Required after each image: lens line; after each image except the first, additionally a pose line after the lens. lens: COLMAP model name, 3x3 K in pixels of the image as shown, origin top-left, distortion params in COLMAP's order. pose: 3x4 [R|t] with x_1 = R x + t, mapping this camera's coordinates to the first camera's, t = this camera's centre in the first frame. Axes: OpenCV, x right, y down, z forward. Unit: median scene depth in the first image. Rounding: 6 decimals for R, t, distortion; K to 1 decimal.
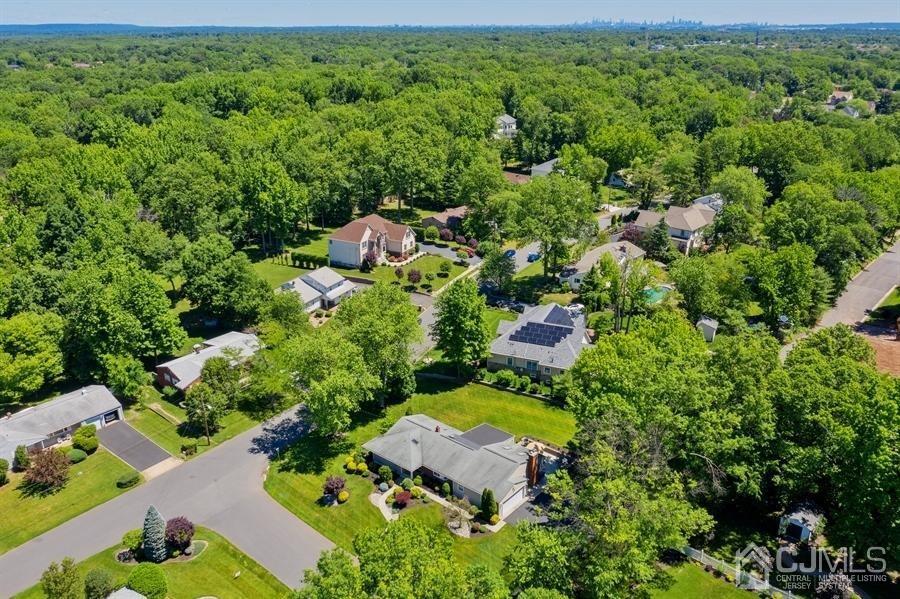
lens RADIAL K [[707.9, 0, 450.0], [0, 707.9, 299.5], [0, 0, 1]] dist [-0.009305, 0.000380]
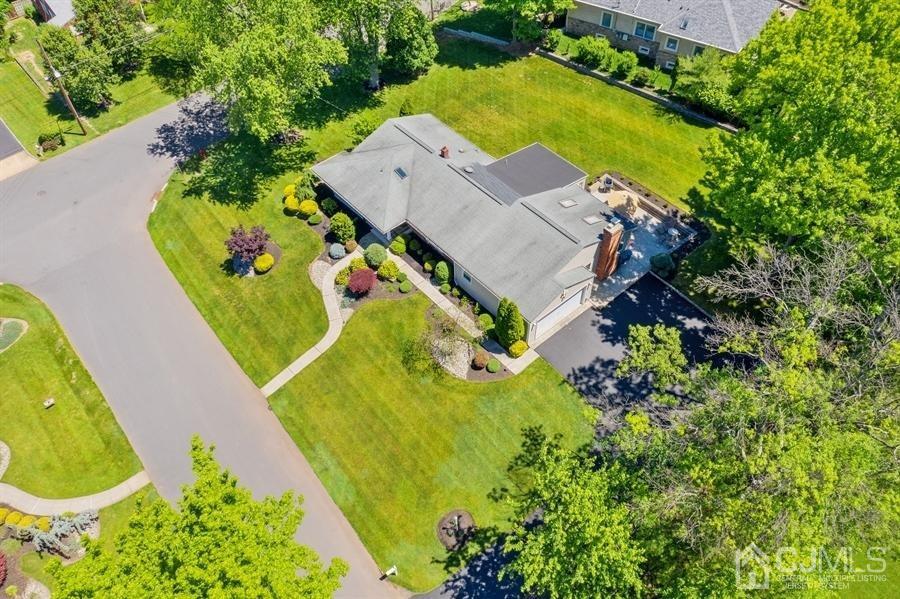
lens RADIAL K [[707.9, 0, 450.0], [0, 707.9, 299.5], [0, 0, 1]] dist [-0.009305, 0.000380]
pose [[0.987923, 0.114688, -0.104183, 0.054934], [-0.049986, 0.872352, 0.486316, 0.017972], [0.146659, -0.475235, 0.867550, 0.471257]]
